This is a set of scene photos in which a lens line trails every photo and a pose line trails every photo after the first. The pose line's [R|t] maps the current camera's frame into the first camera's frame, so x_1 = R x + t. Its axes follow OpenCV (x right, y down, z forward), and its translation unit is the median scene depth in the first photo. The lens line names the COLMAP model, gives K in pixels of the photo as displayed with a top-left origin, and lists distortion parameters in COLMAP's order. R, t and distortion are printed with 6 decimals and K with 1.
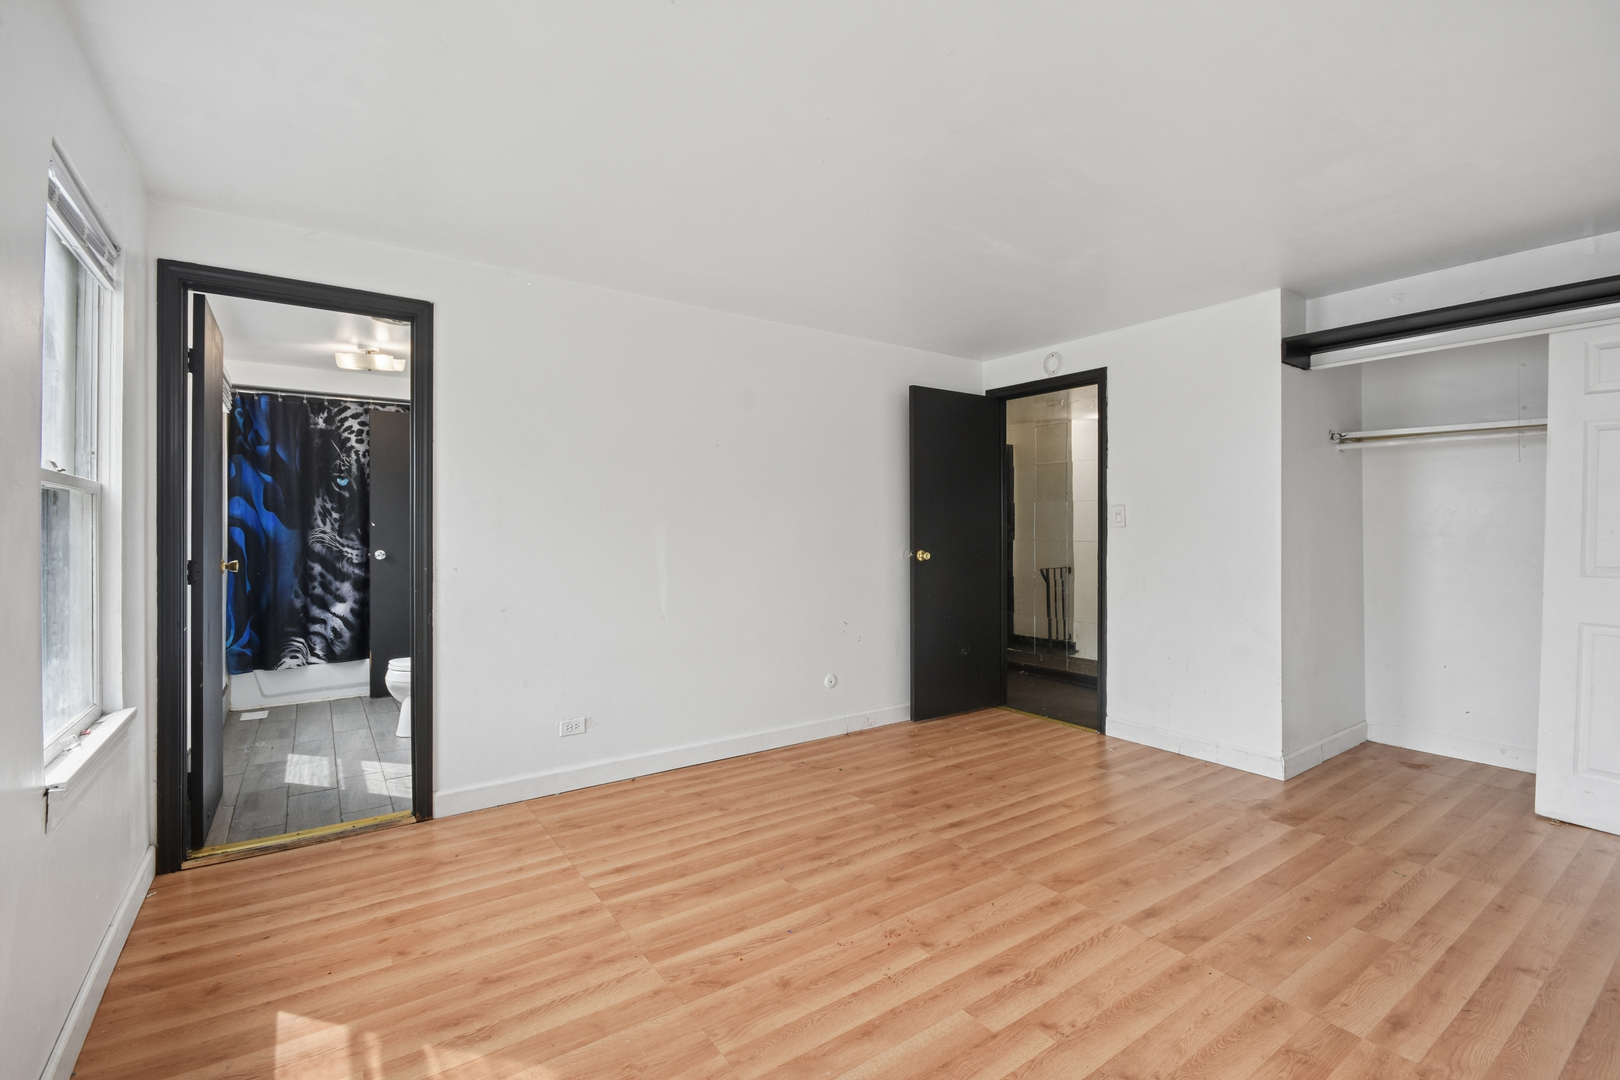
lens RADIAL K [[719.6, 0, 810.6], [0, 719.6, 535.9], [0, 0, 1]] dist [-0.005135, -0.002713]
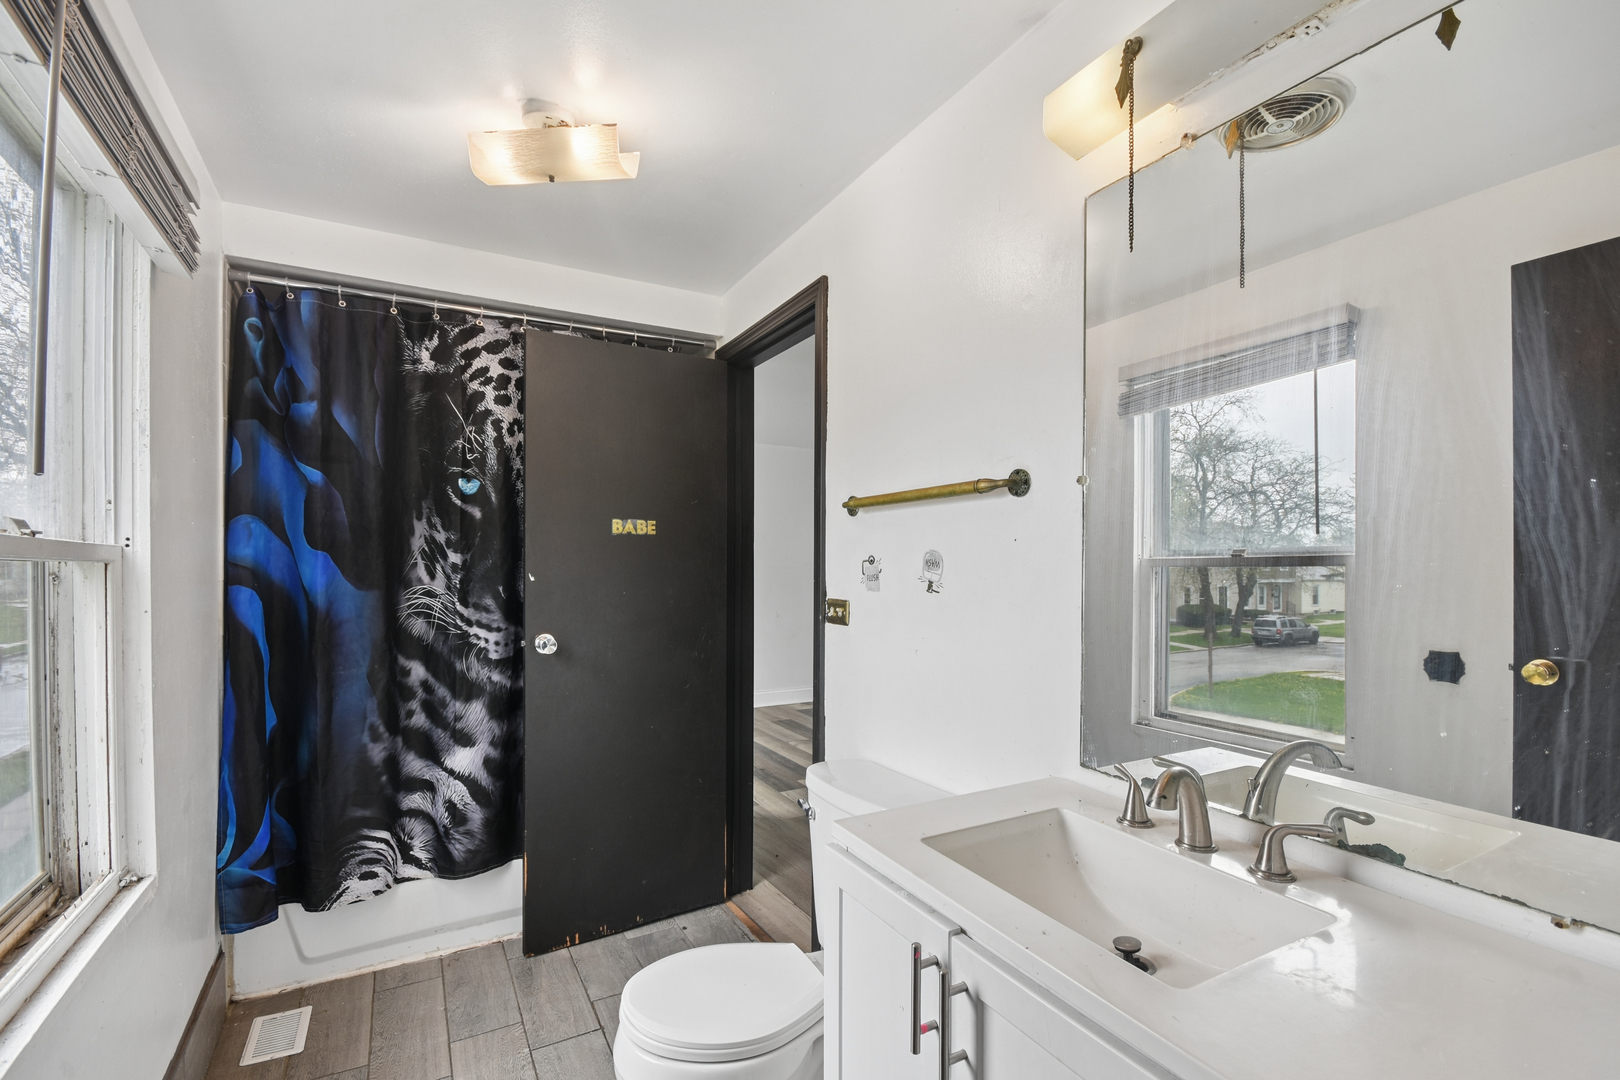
lens RADIAL K [[719.6, 0, 802.2], [0, 719.6, 566.6], [0, 0, 1]] dist [-0.005135, -0.002713]
pose [[0.994507, 0.003663, -0.104606, -0.392284], [-0.003855, 0.999991, -0.001629, -0.023232], [0.104599, 0.002023, 0.994512, 0.564871]]
